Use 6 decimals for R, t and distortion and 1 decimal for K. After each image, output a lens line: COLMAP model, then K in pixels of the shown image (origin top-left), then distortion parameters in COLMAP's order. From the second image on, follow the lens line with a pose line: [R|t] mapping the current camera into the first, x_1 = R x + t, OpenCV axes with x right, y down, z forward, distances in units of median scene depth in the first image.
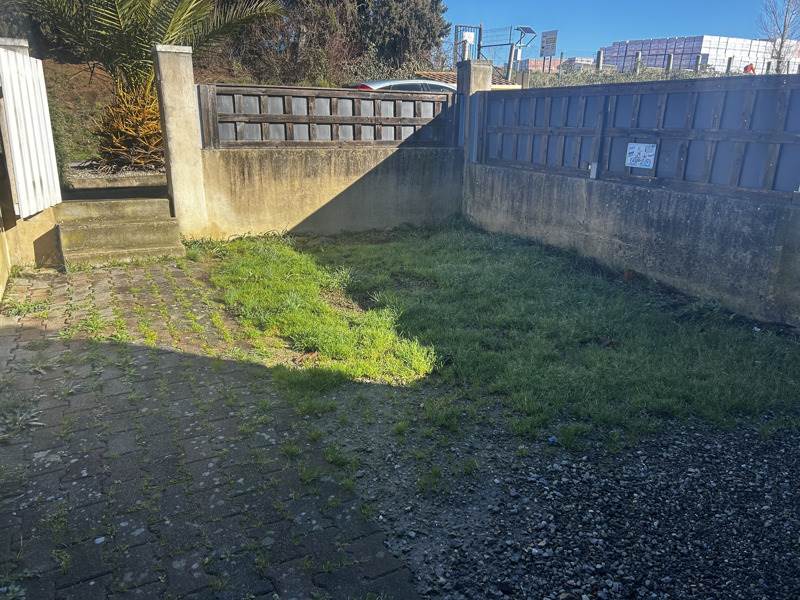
lens RADIAL K [[594.8, 0, 401.1], [0, 594.8, 302.3], [0, 0, 1]] dist [0.025078, -0.009832]
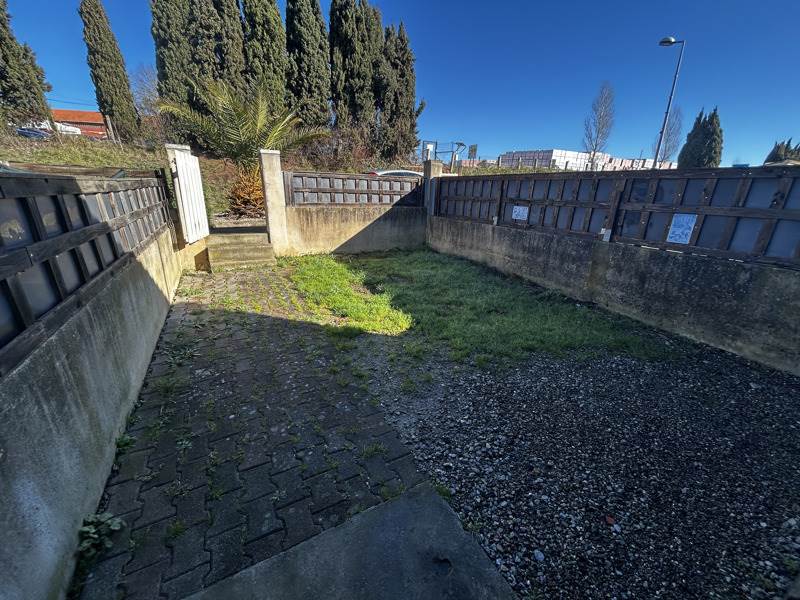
lens RADIAL K [[322.1, 0, 398.6], [0, 322.1, 300.1], [0, 0, 1]] dist [-0.000310, 0.000106]
pose [[0.999850, 0.005483, 0.016427, 0.001469], [-0.005962, 0.999554, 0.029247, 0.001205], [-0.016259, -0.029341, 0.999437, -0.008812]]
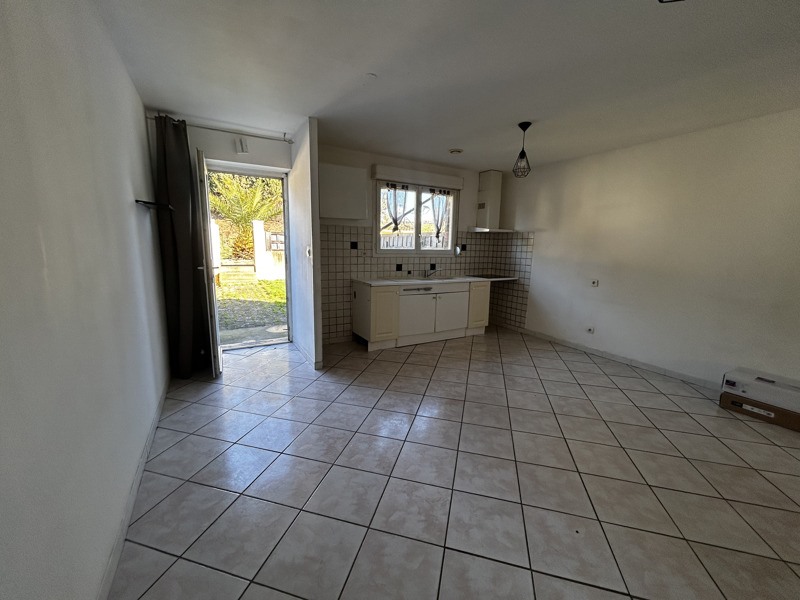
lens RADIAL K [[322.1, 0, 399.1], [0, 322.1, 298.1], [0, 0, 1]] dist [-0.000310, 0.000106]
pose [[0.999278, 0.002924, 0.037894, 0.464201], [0.002120, 0.991197, -0.132376, 0.325220], [-0.037947, 0.132360, 0.990475, -1.028366]]
